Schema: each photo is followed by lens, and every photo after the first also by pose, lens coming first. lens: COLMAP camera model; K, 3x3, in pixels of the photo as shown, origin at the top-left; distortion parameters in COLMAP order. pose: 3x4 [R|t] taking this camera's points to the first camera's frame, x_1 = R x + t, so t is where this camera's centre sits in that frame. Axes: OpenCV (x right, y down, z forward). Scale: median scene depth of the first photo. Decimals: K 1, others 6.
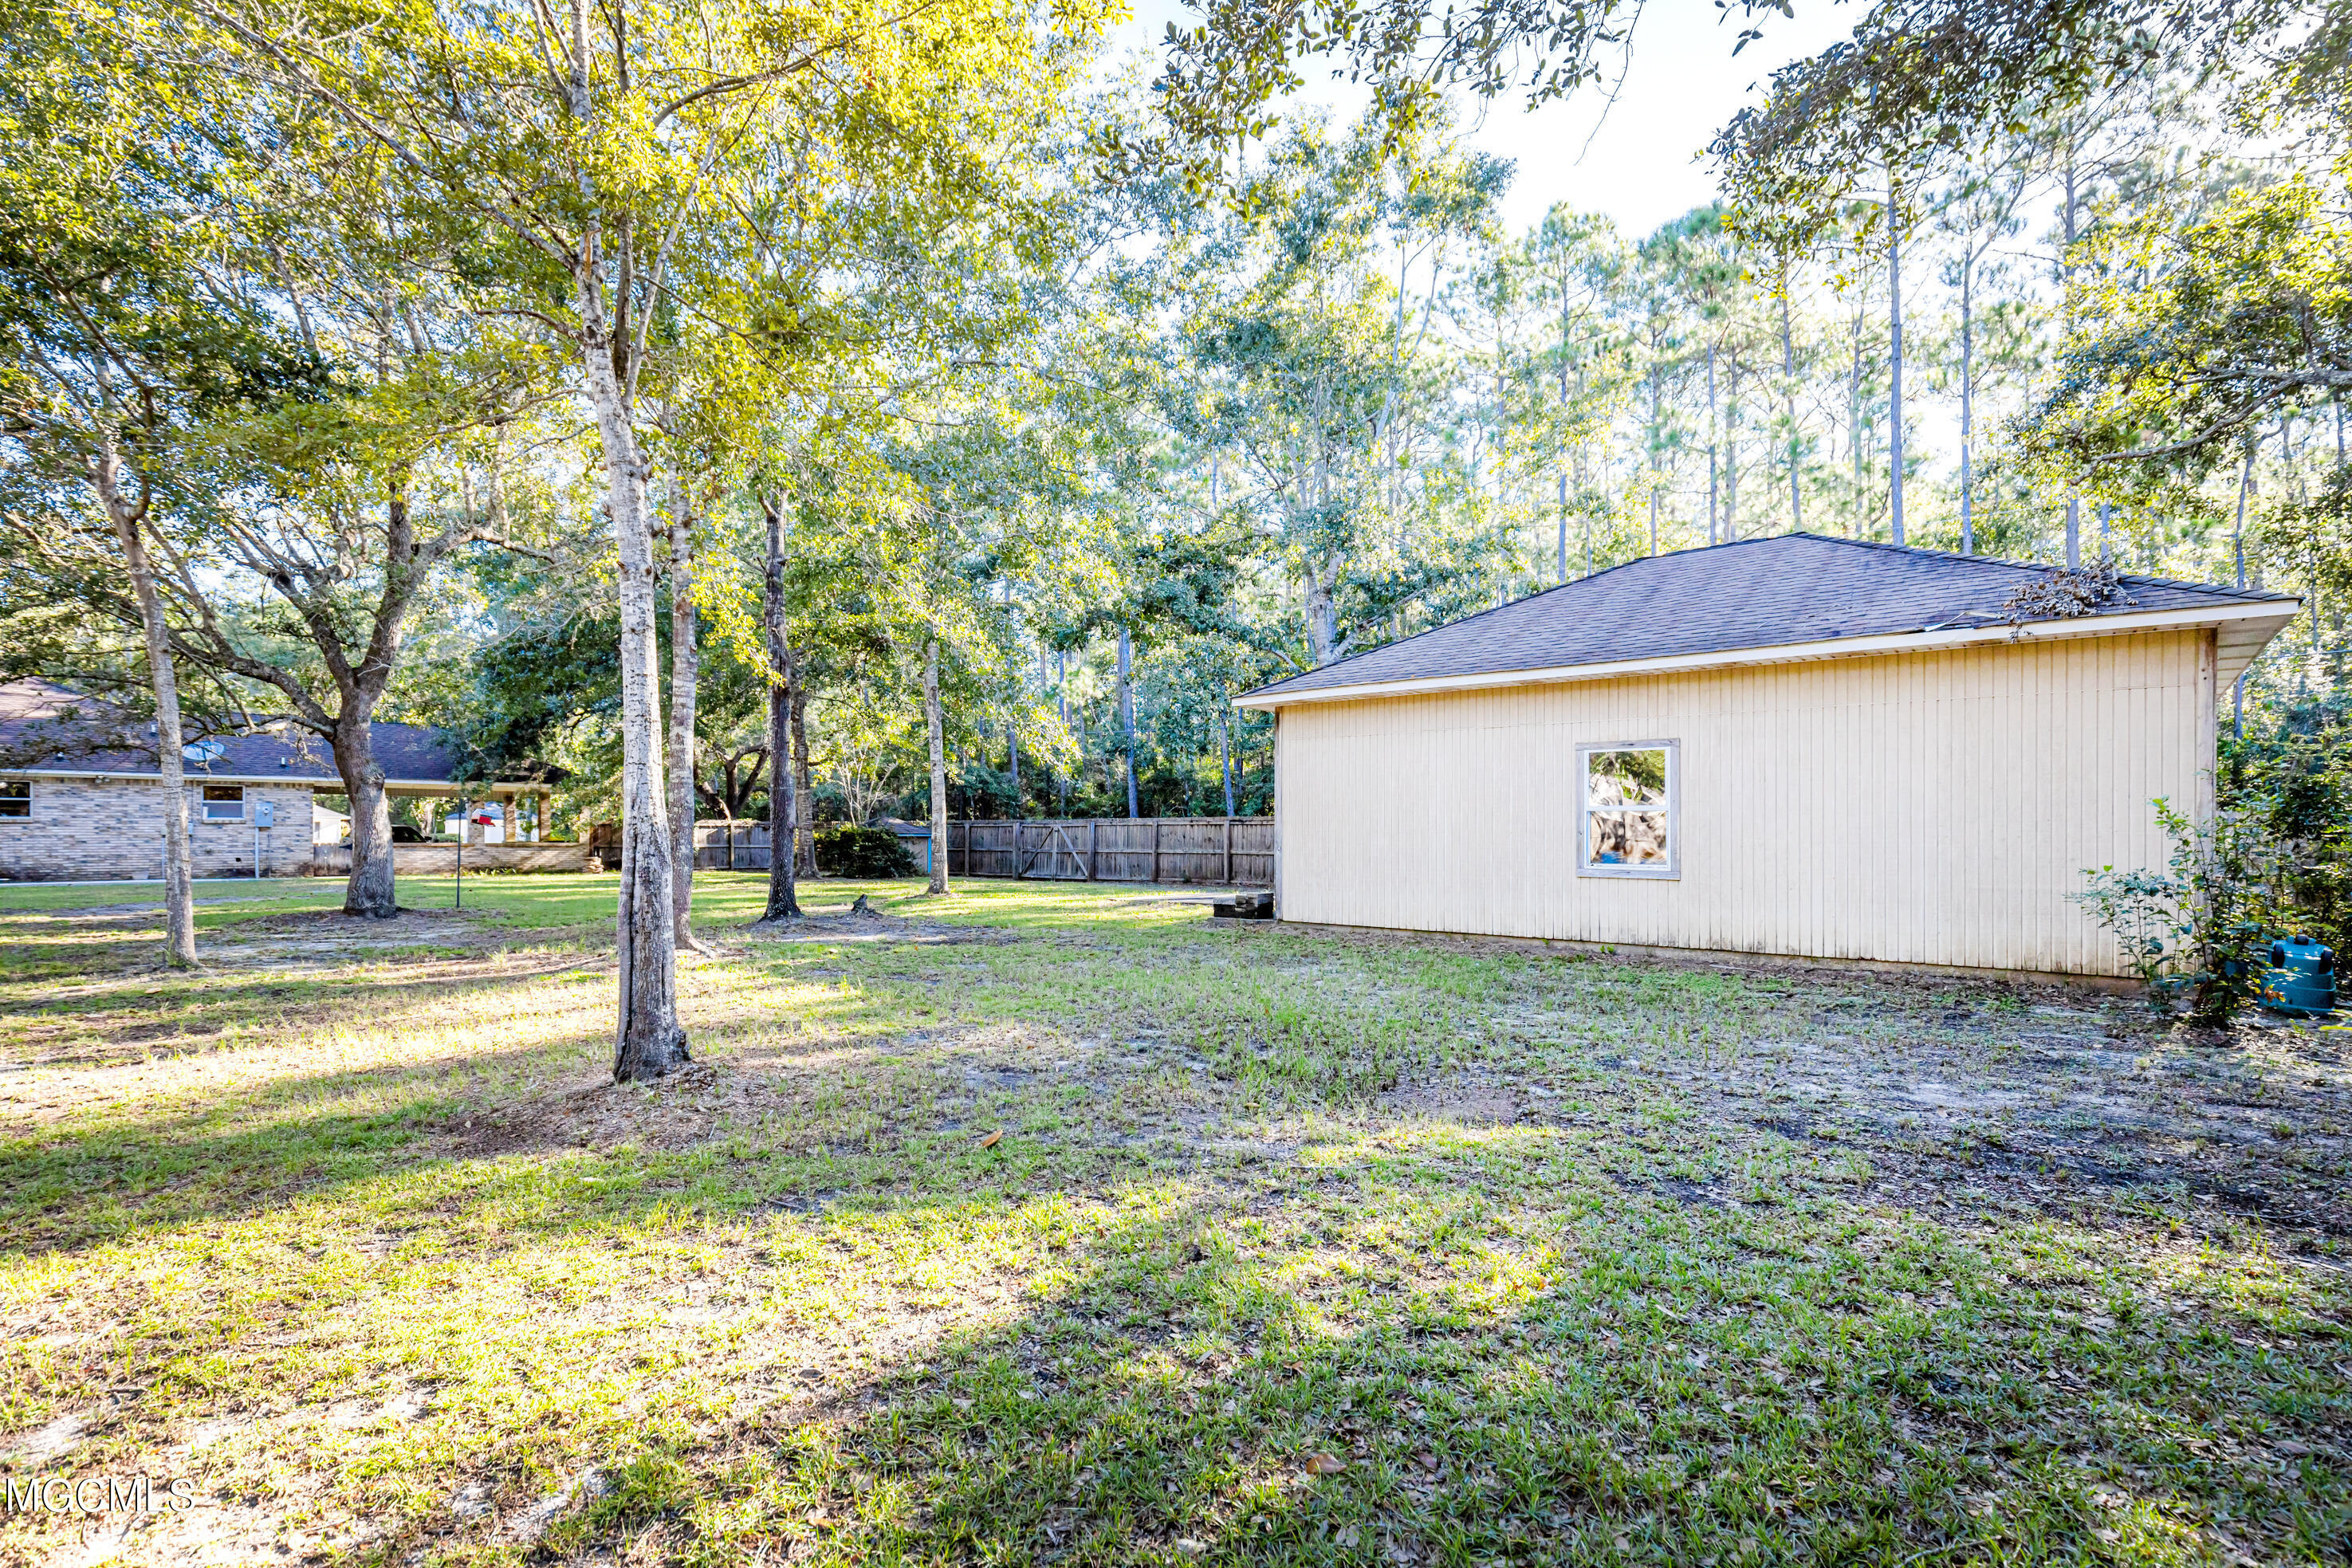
lens RADIAL K [[1072.4, 0, 1127.5], [0, 1072.4, 839.3], [0, 0, 1]] dist [0.002177, -0.000712]
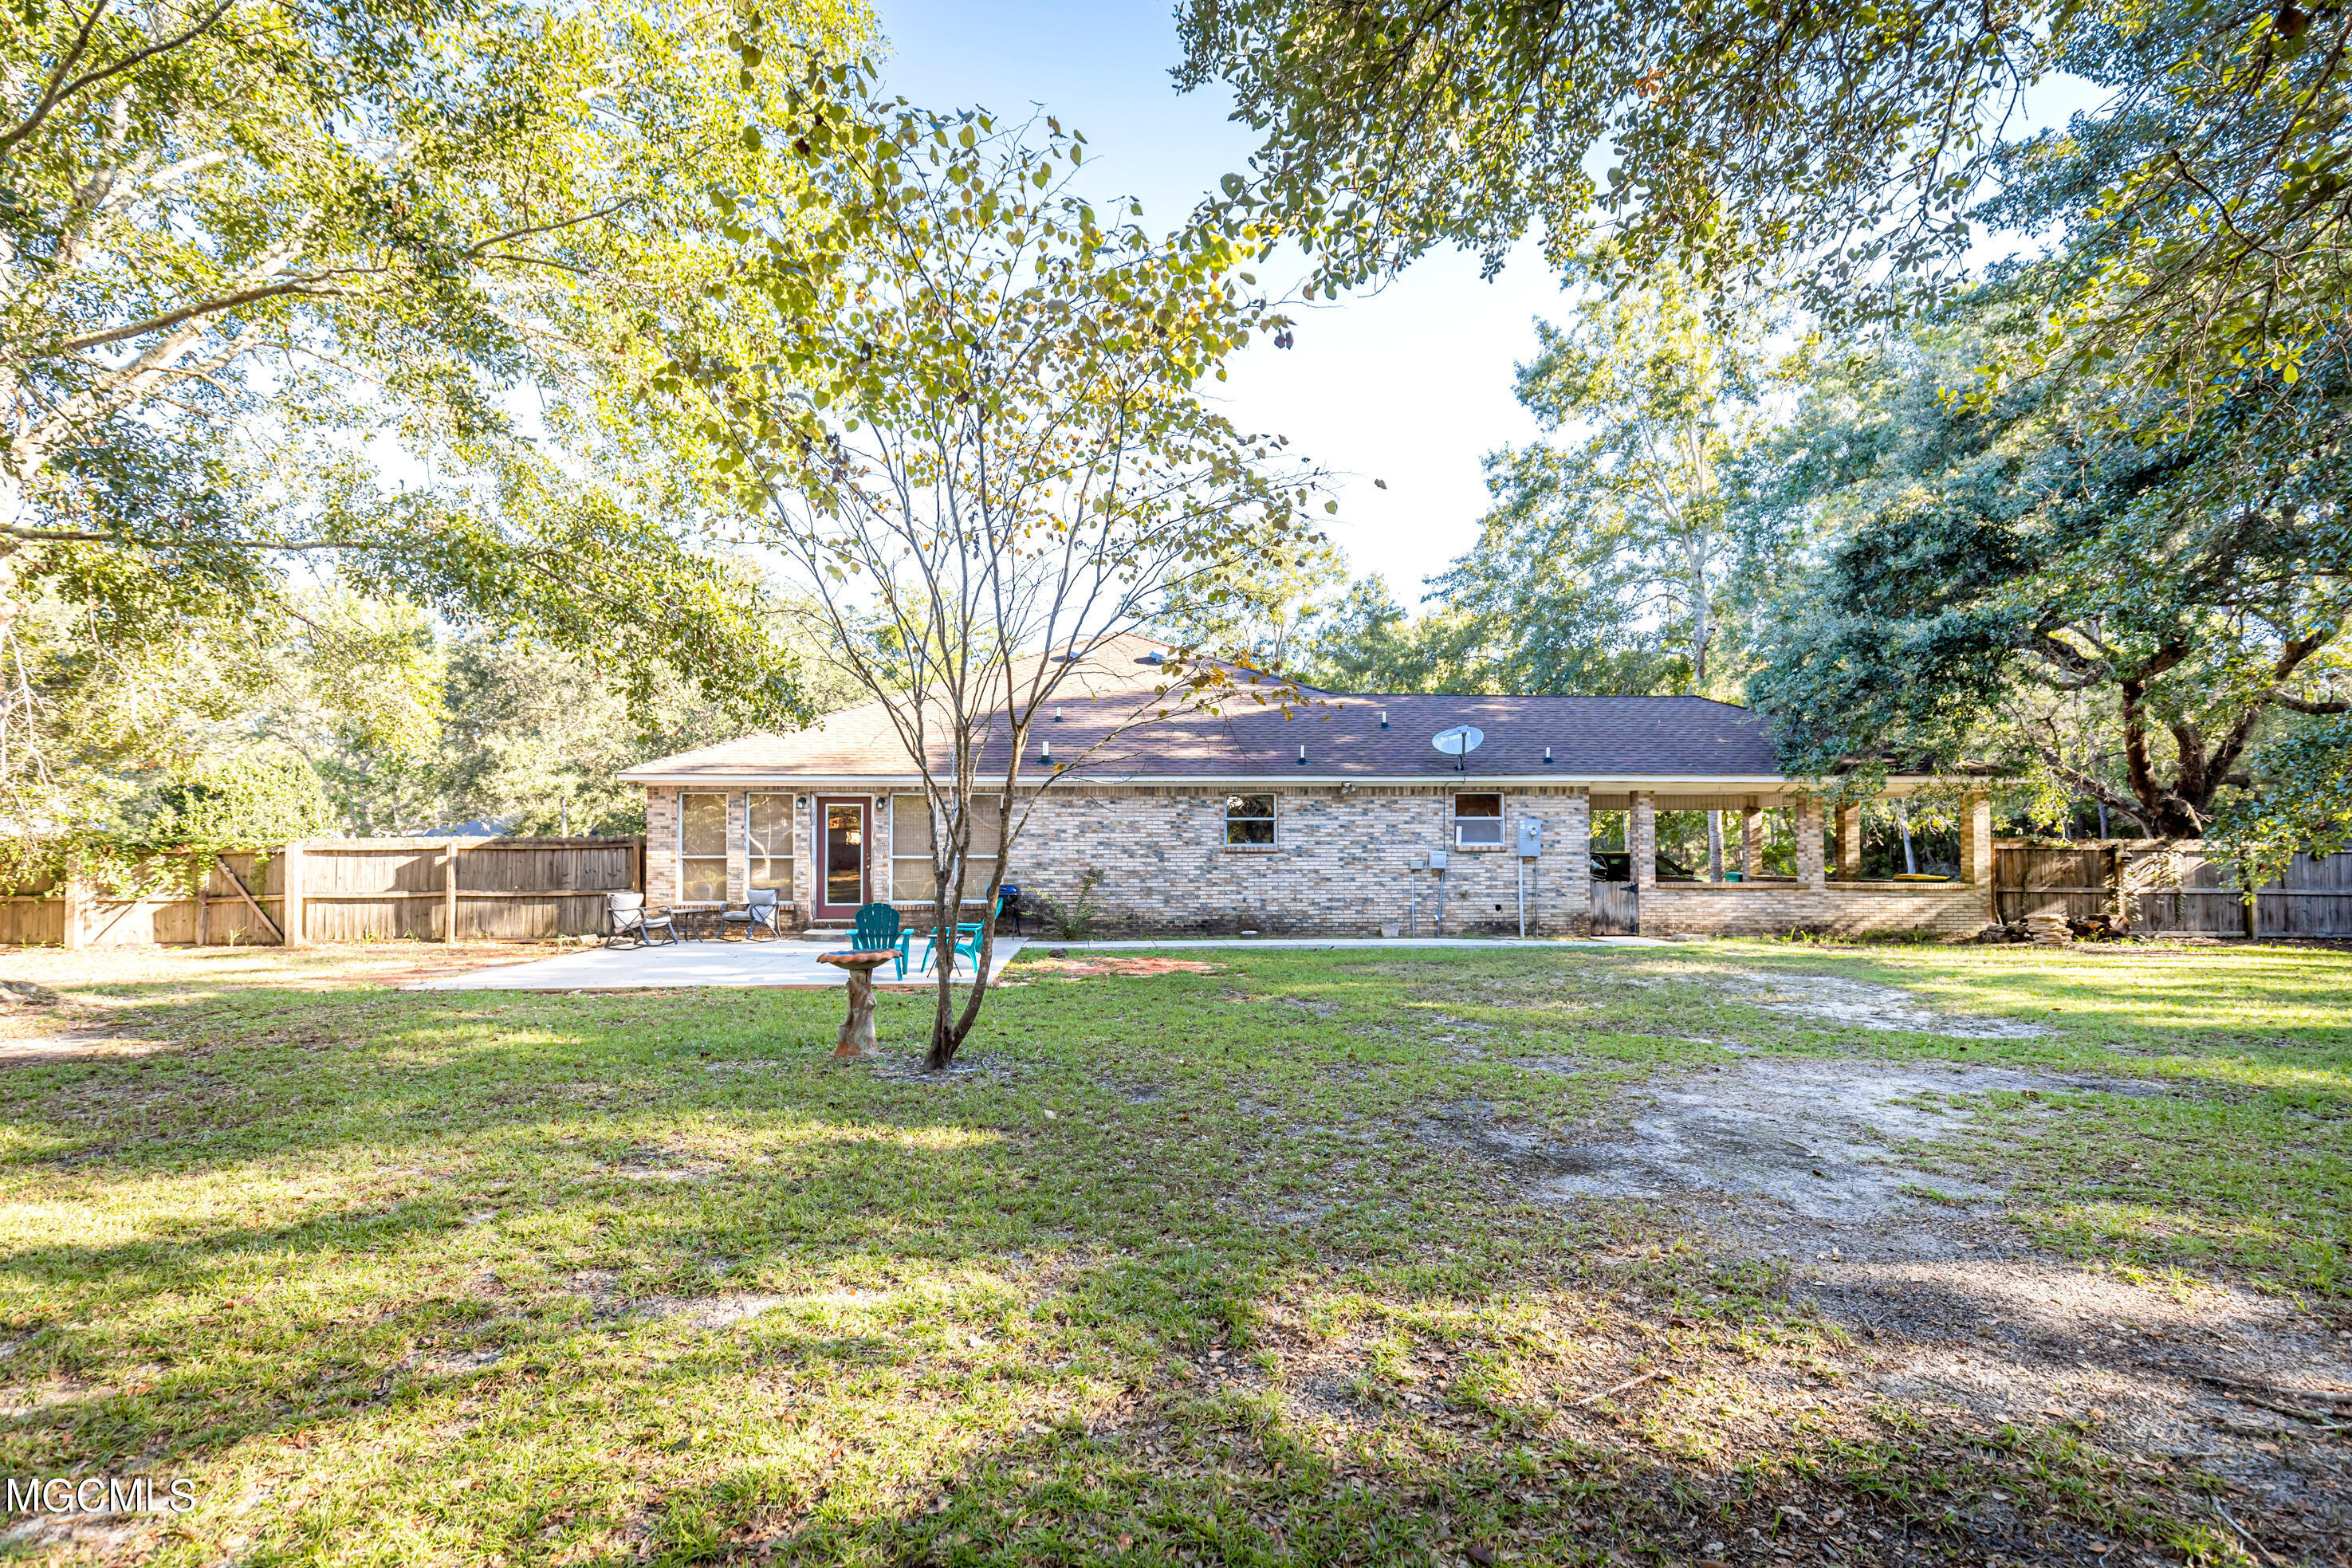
lens RADIAL K [[1072.4, 0, 1150.2], [0, 1072.4, 818.7], [0, 0, 1]] dist [0.002177, -0.000712]
pose [[0.724632, -0.028357, -0.688552, -0.540192], [-0.001167, 0.999101, -0.042375, -0.006791], [0.689135, 0.031510, 0.723948, 0.391782]]
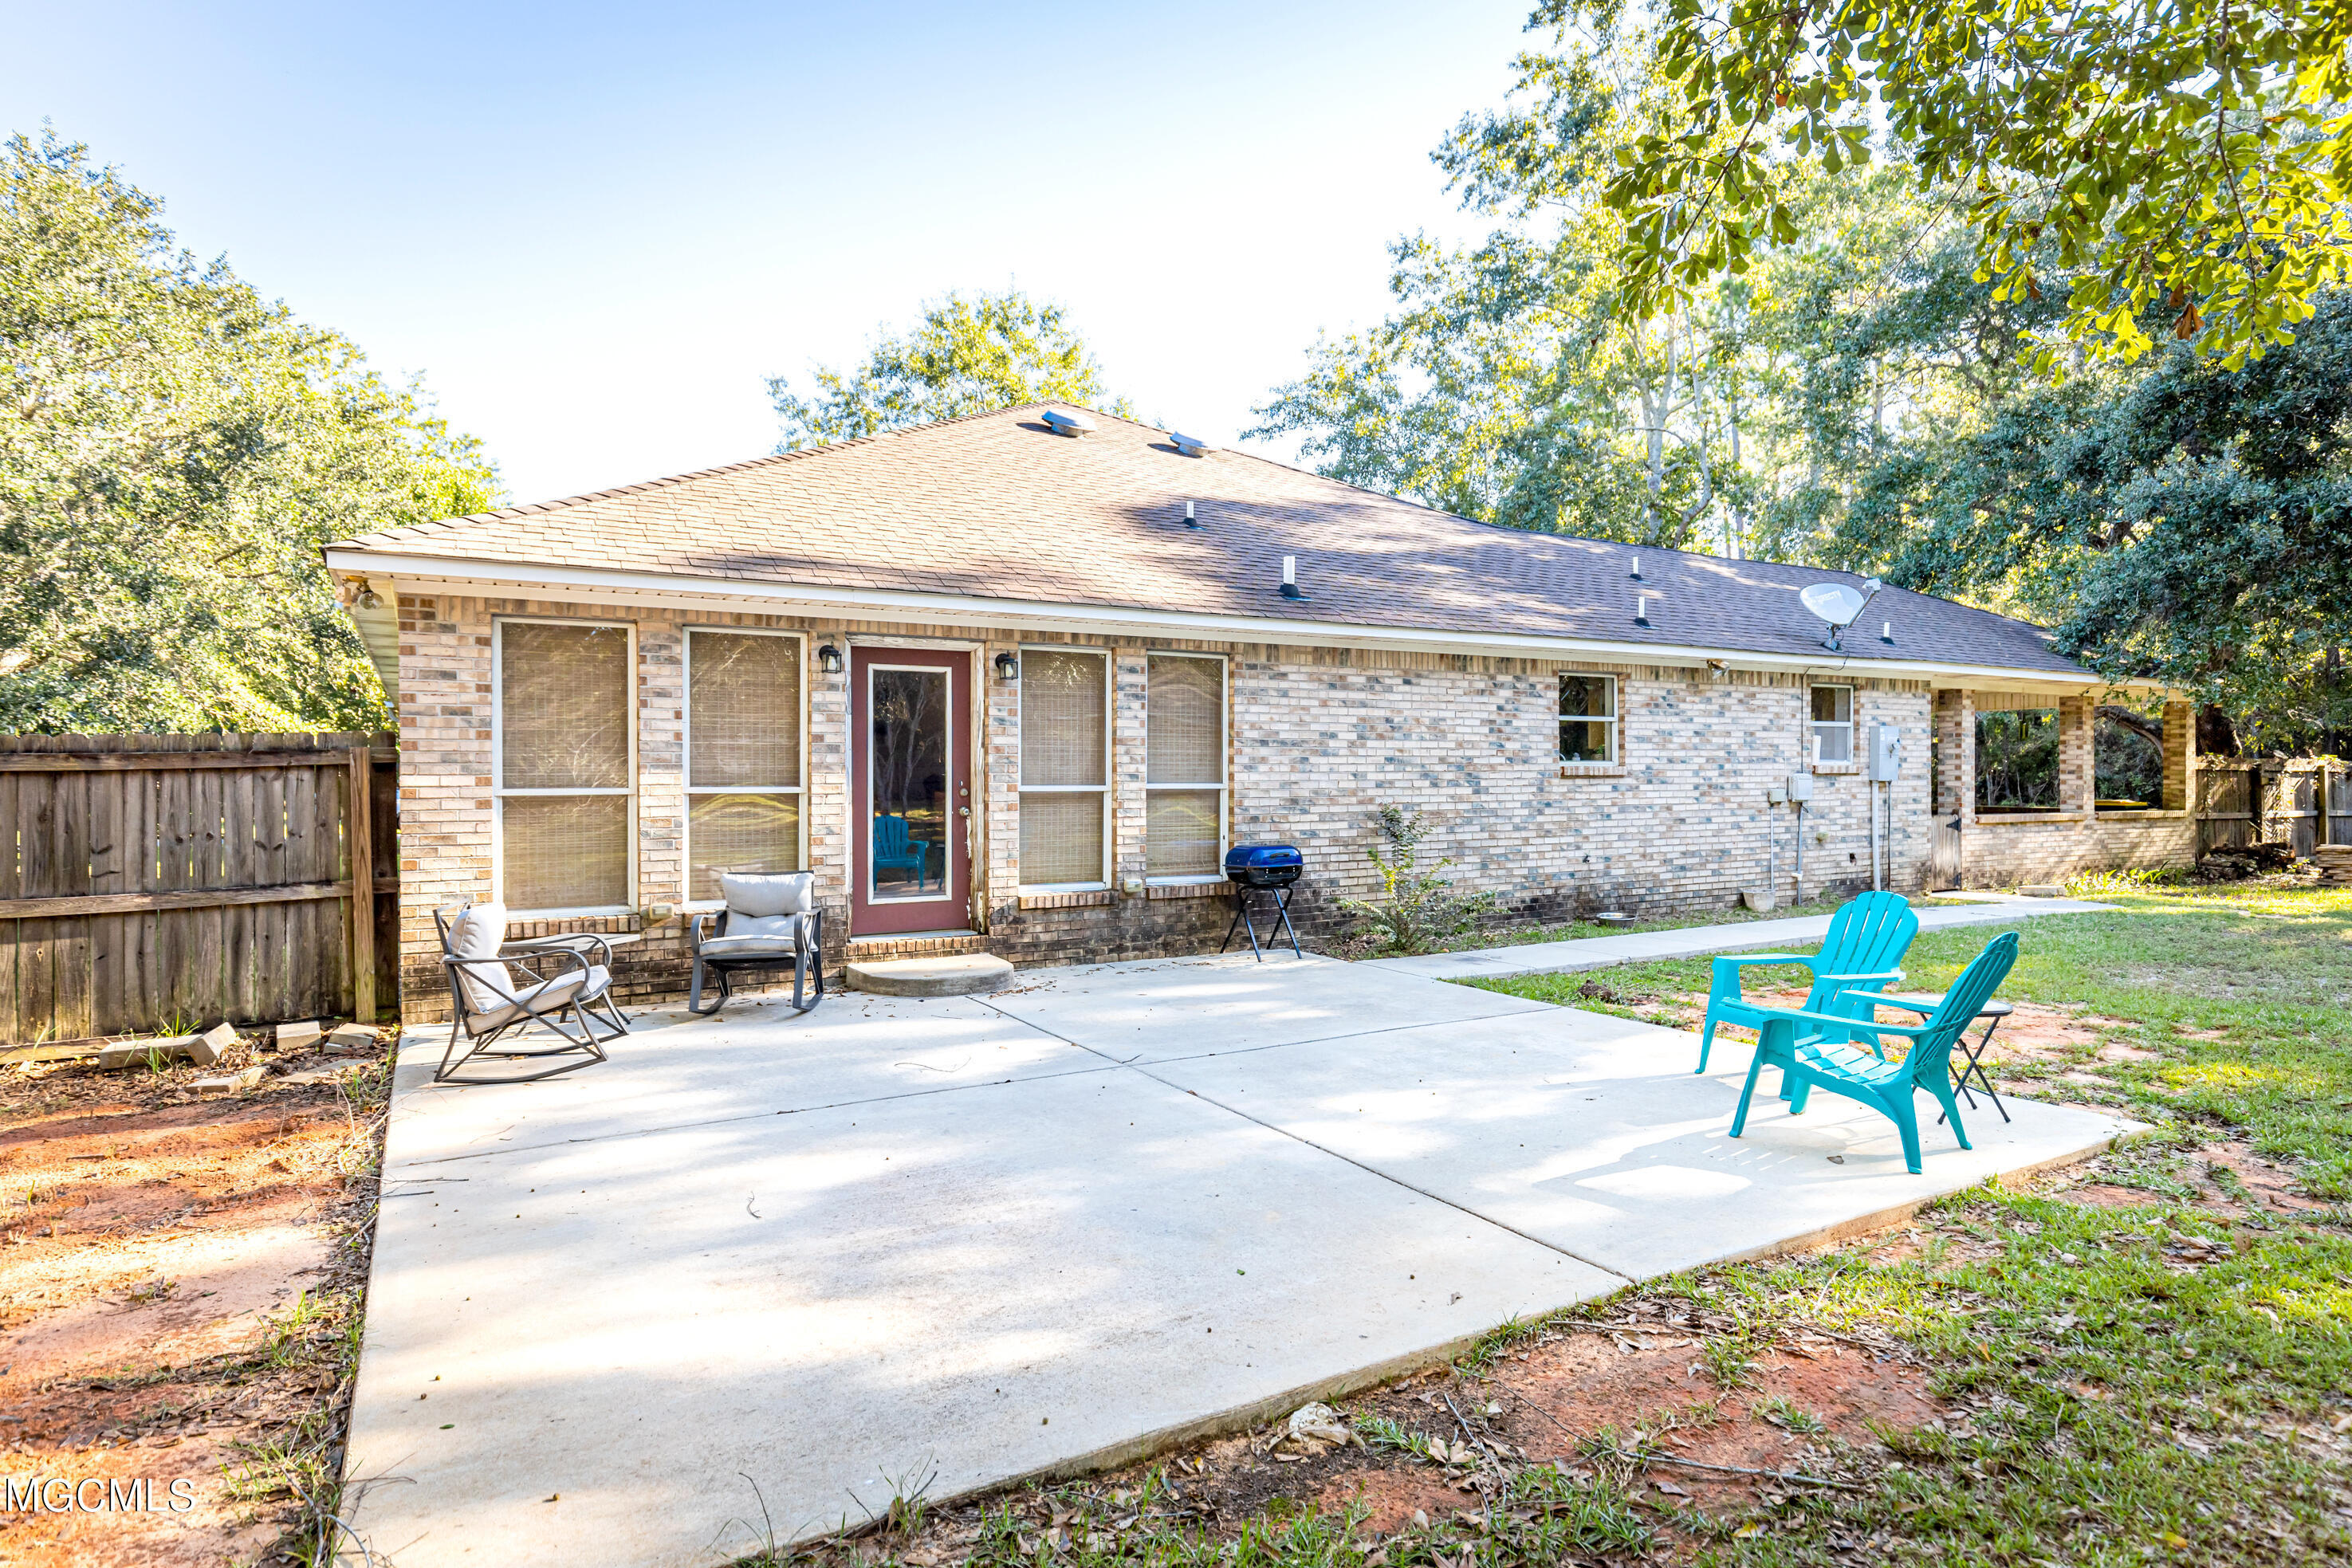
lens RADIAL K [[1279.5, 0, 1168.0], [0, 1279.5, 783.8], [0, 0, 1]] dist [-0.006829, 0.001234]
pose [[0.958679, -0.006233, -0.284423, -0.955440], [0.005881, 0.999981, -0.002093, -0.011181], [0.284431, 0.000333, 0.958697, 0.435279]]
